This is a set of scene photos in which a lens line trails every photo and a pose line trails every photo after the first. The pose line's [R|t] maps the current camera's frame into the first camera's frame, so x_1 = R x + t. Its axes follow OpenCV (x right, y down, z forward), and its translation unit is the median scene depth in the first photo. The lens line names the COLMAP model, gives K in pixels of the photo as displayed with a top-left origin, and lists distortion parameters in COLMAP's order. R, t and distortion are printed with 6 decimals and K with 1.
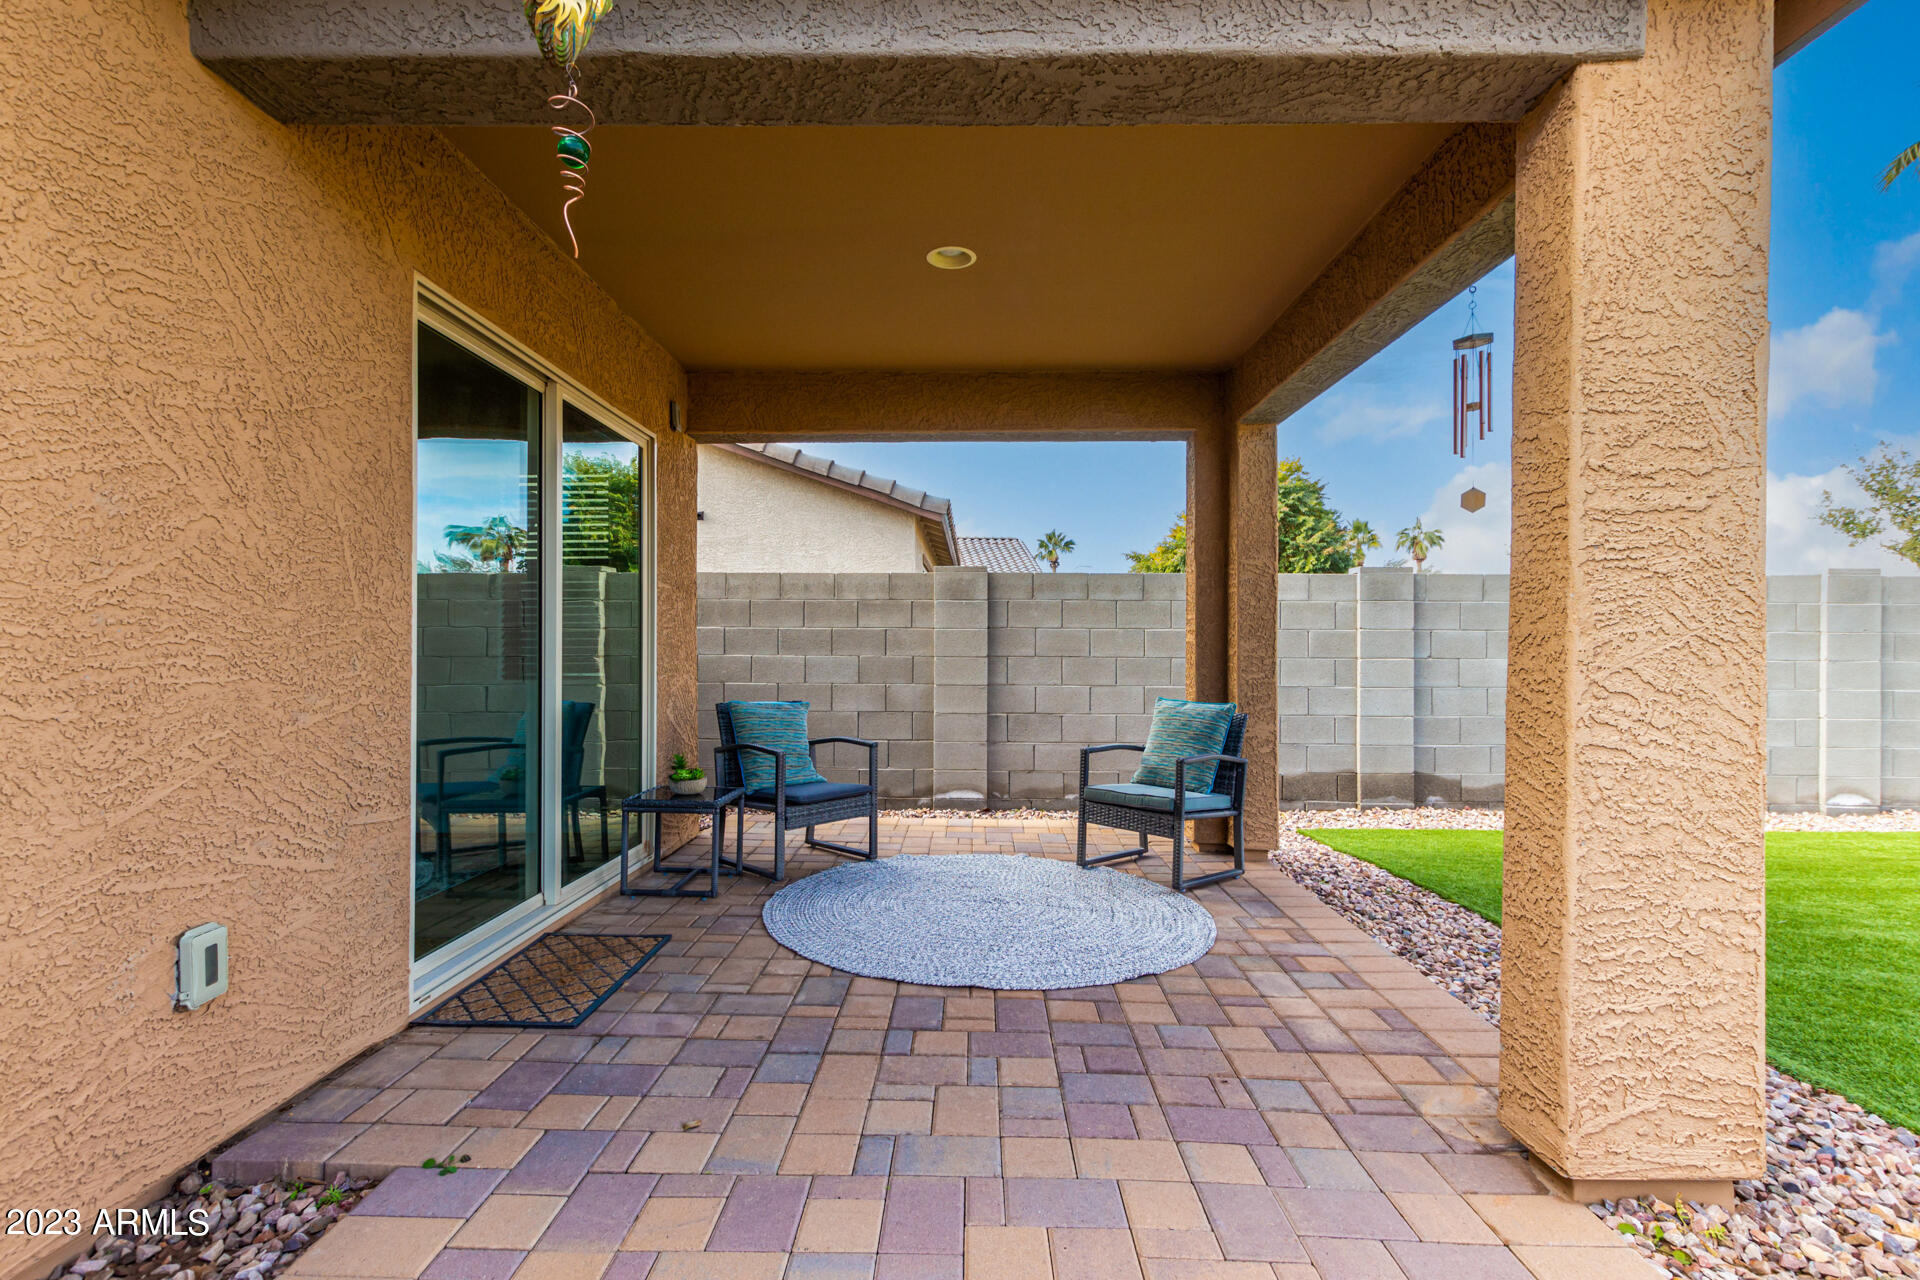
lens RADIAL K [[872.4, 0, 965.1], [0, 872.4, 655.7], [0, 0, 1]] dist [0.013345, -0.000136]
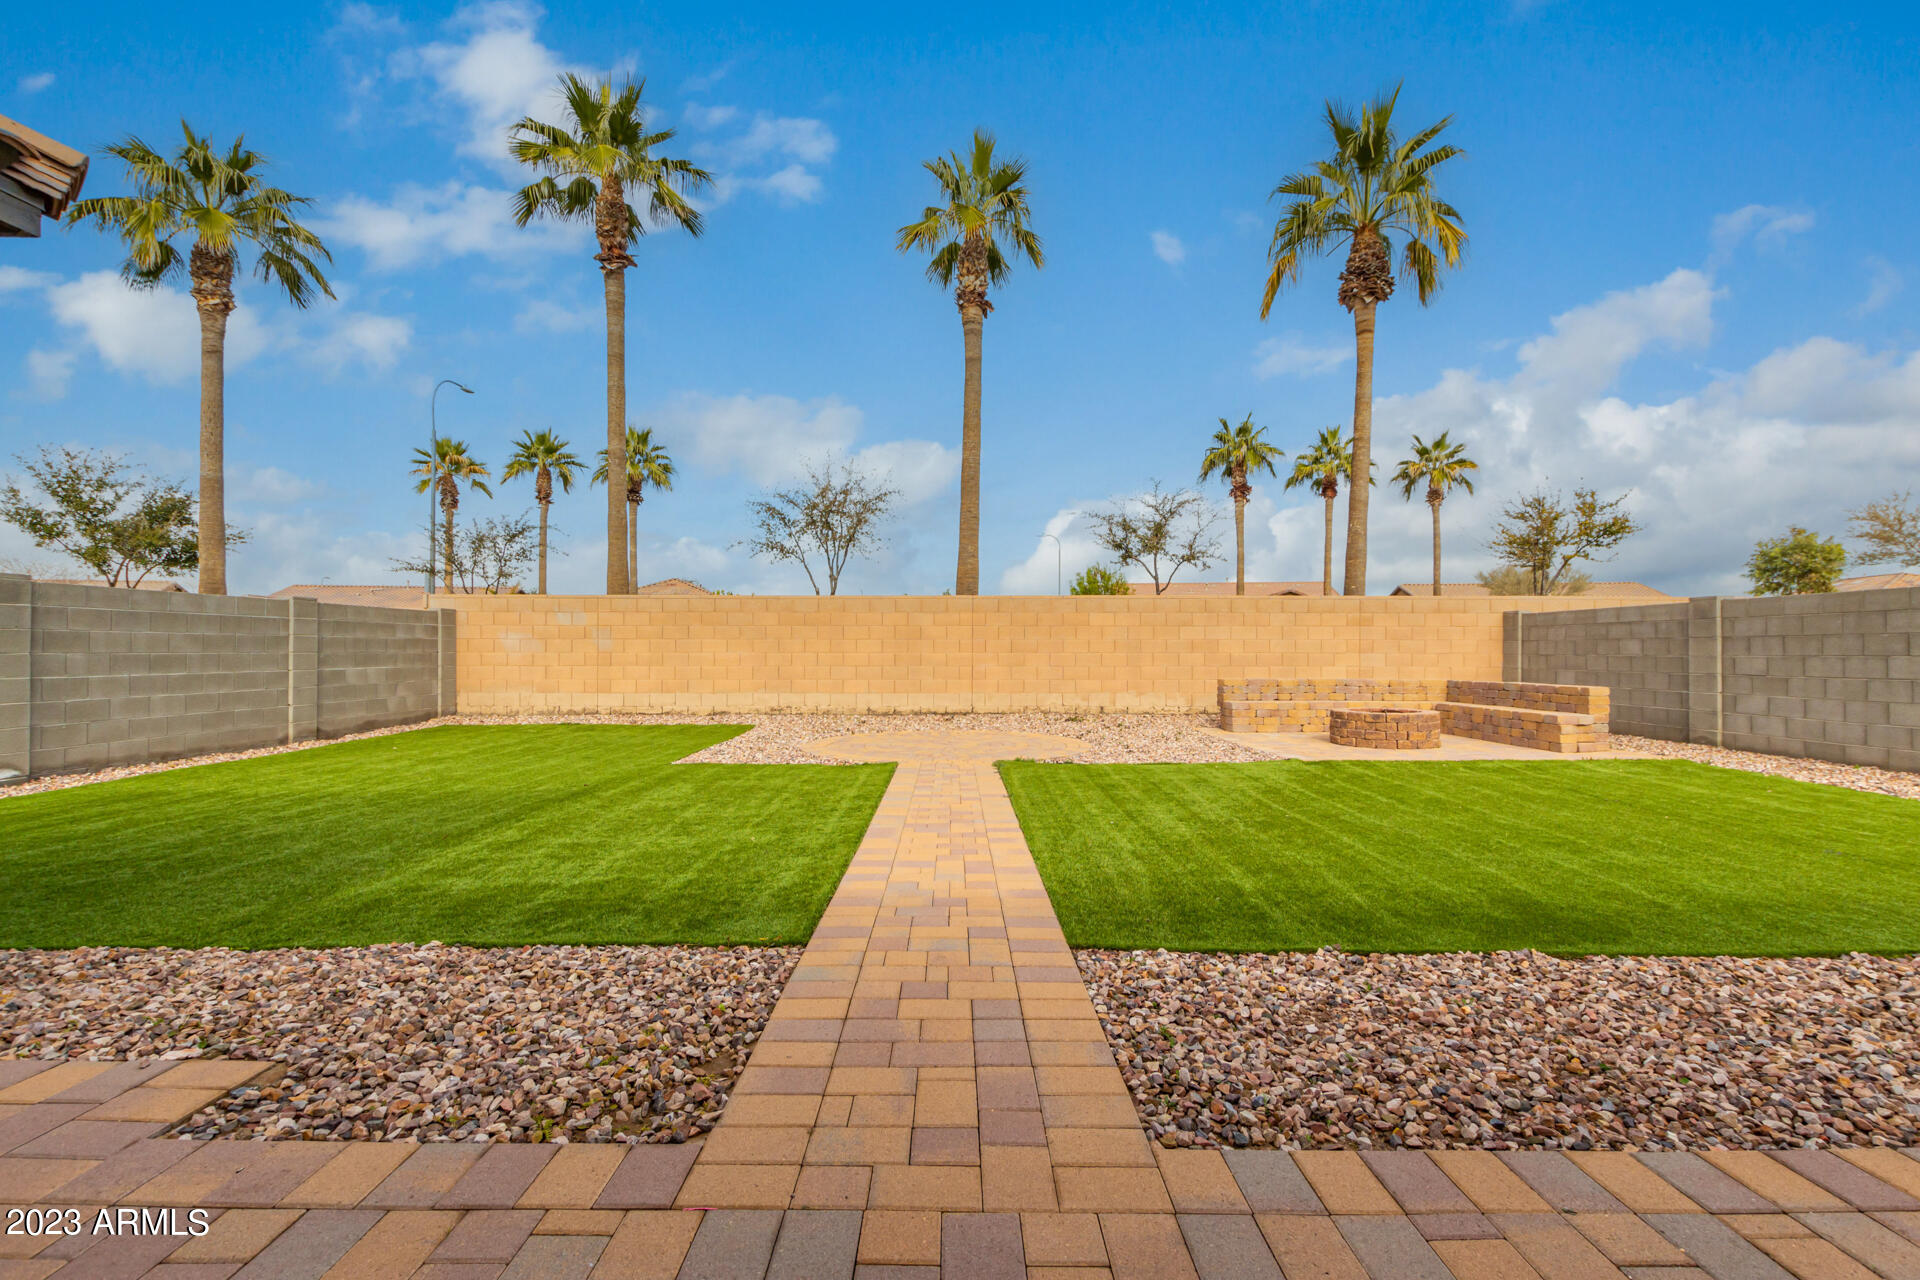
lens RADIAL K [[878.0, 0, 964.6], [0, 878.0, 639.1], [0, 0, 1]] dist [0.005288, -0.000423]
pose [[-0.014499, 0.011794, 0.999825, -0.166213], [0.002387, 0.999928, -0.011760, 0.004520], [-0.999892, 0.002216, -0.014526, -0.234131]]
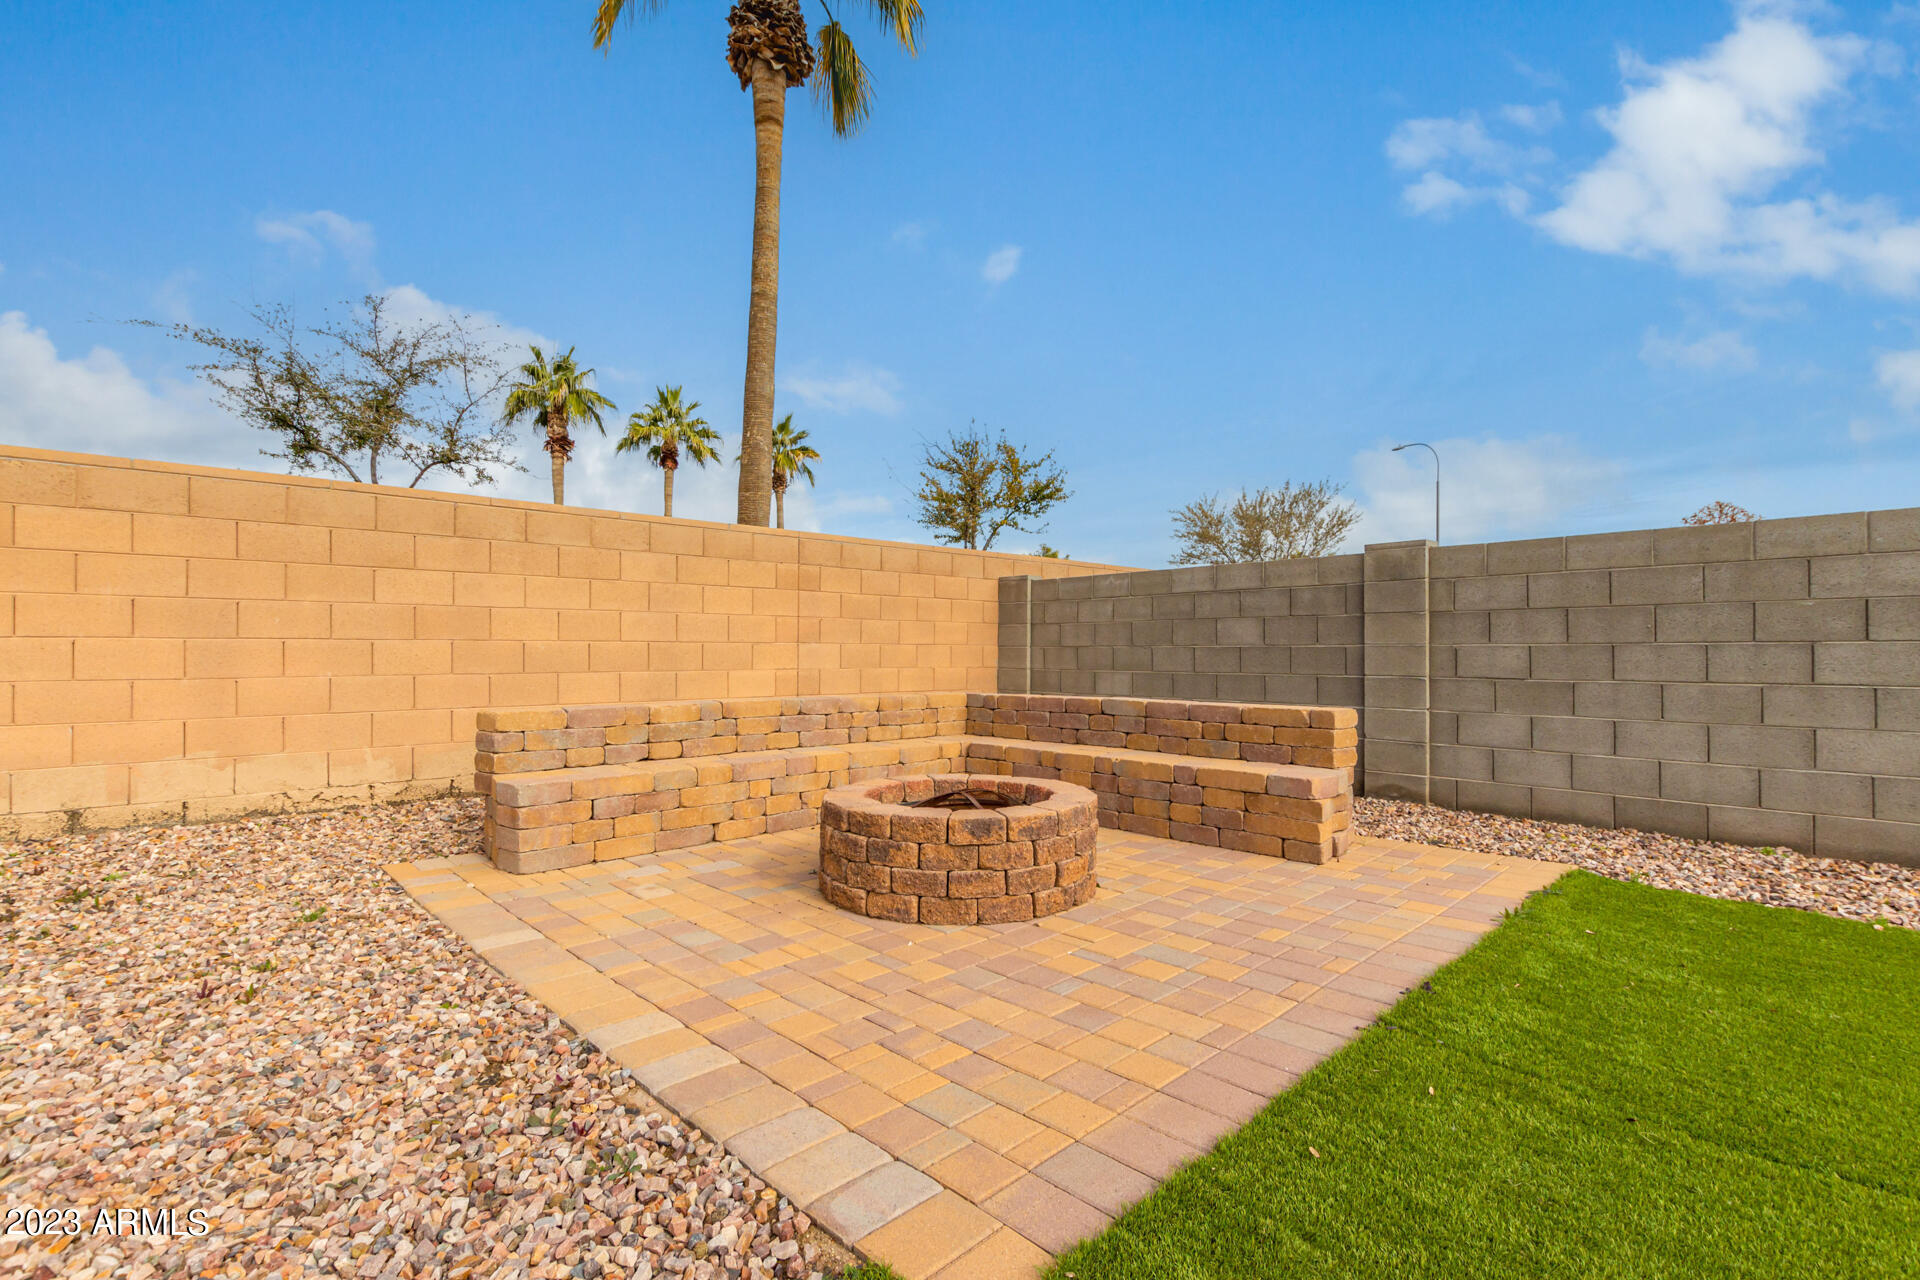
lens RADIAL K [[872.4, 0, 965.1], [0, 872.4, 655.7], [0, 0, 1]] dist [0.013345, -0.000136]
pose [[-0.682569, -0.005928, 0.730797, 0.975727], [0.000407, 0.999964, 0.008491, 0.021558], [-0.730821, 0.006093, -0.682542, -0.621499]]
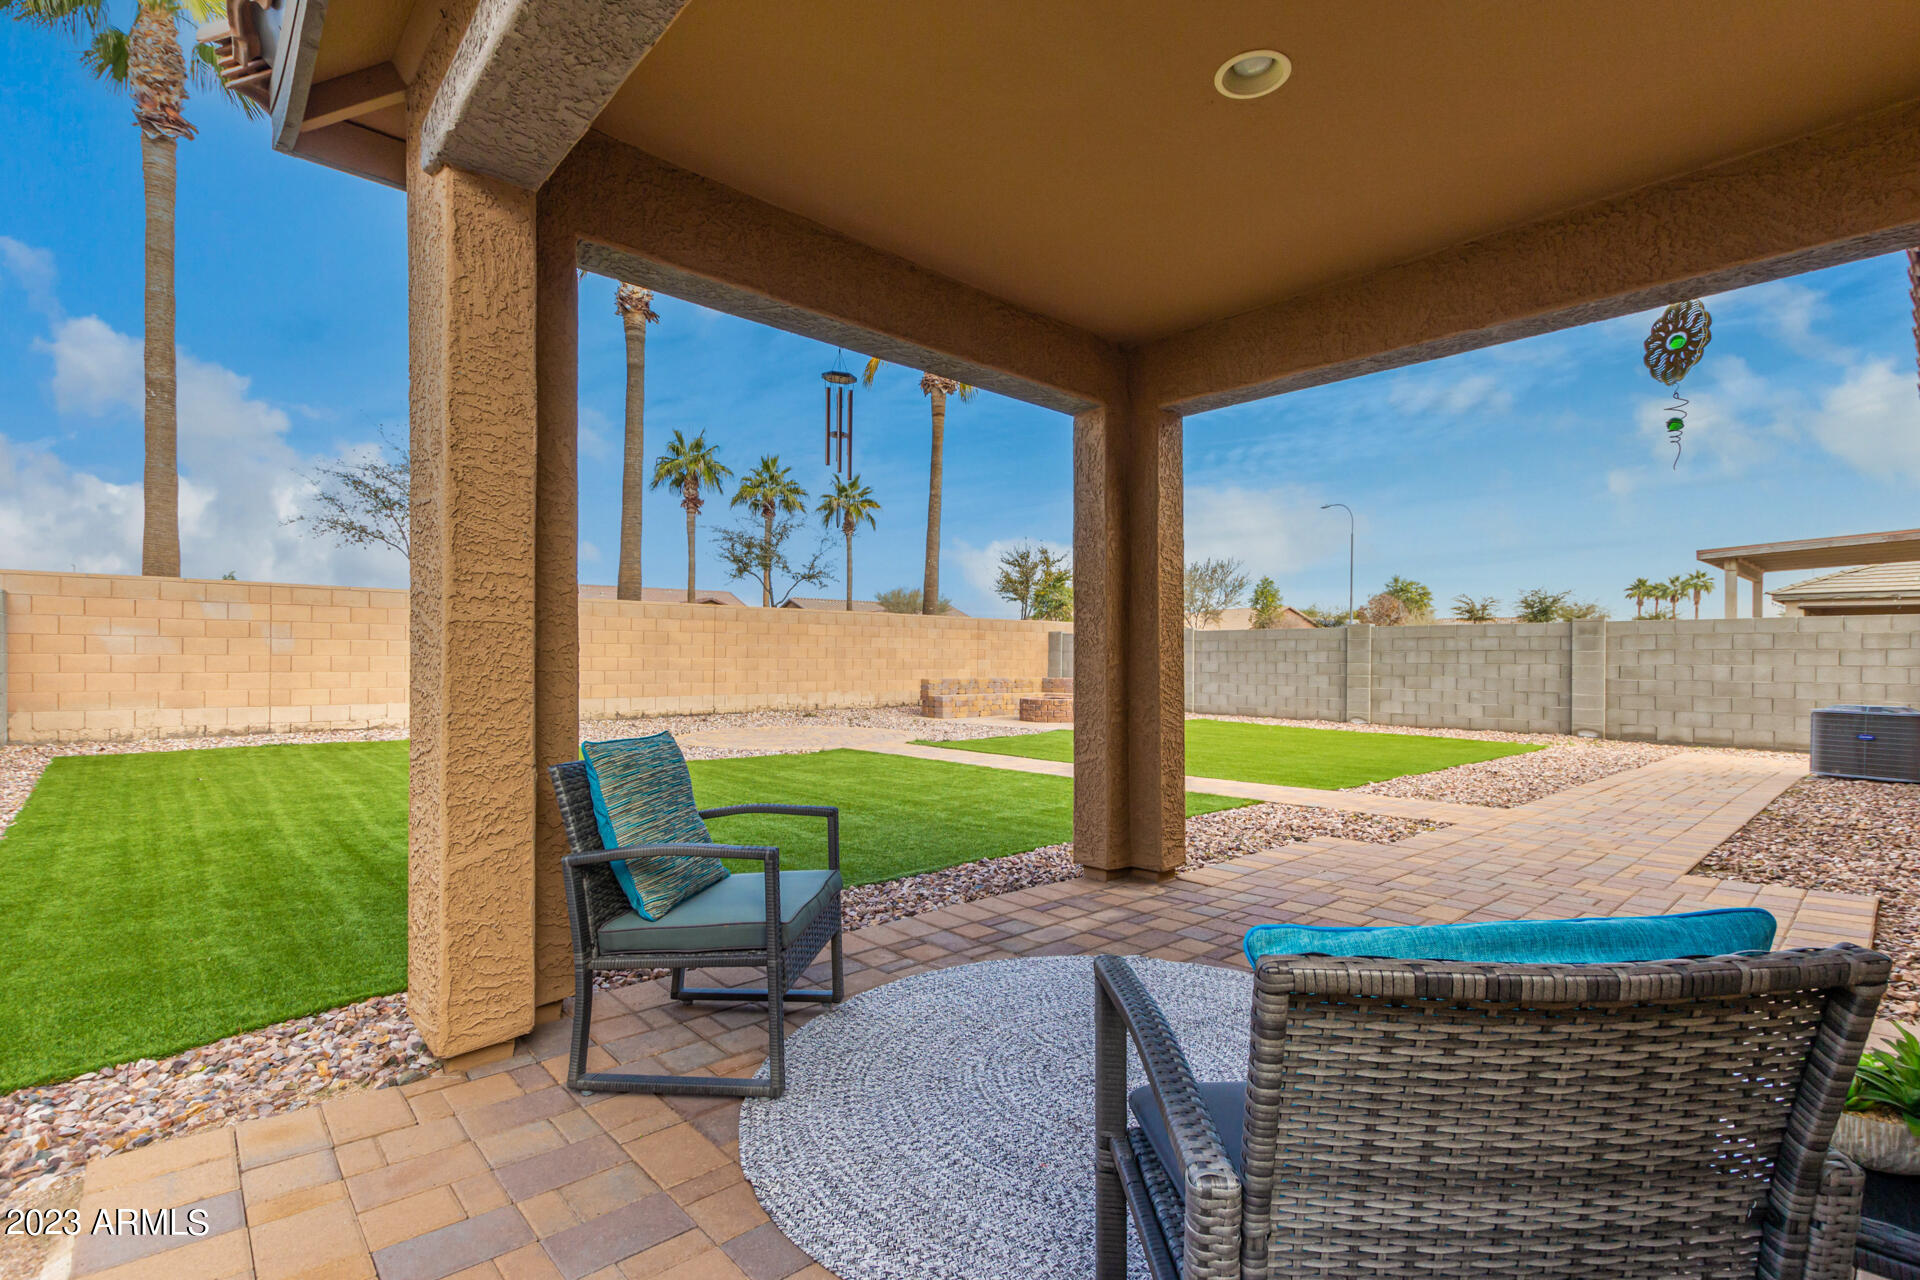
lens RADIAL K [[882.2, 0, 964.5], [0, 882.2, 665.3], [0, 0, 1]] dist [0.000818, -0.000418]
pose [[-0.680799, -0.012690, 0.732361, -0.175753], [-0.005720, 0.999912, 0.012009, 0.000933], [-0.732448, 0.003987, -0.680811, 0.775673]]
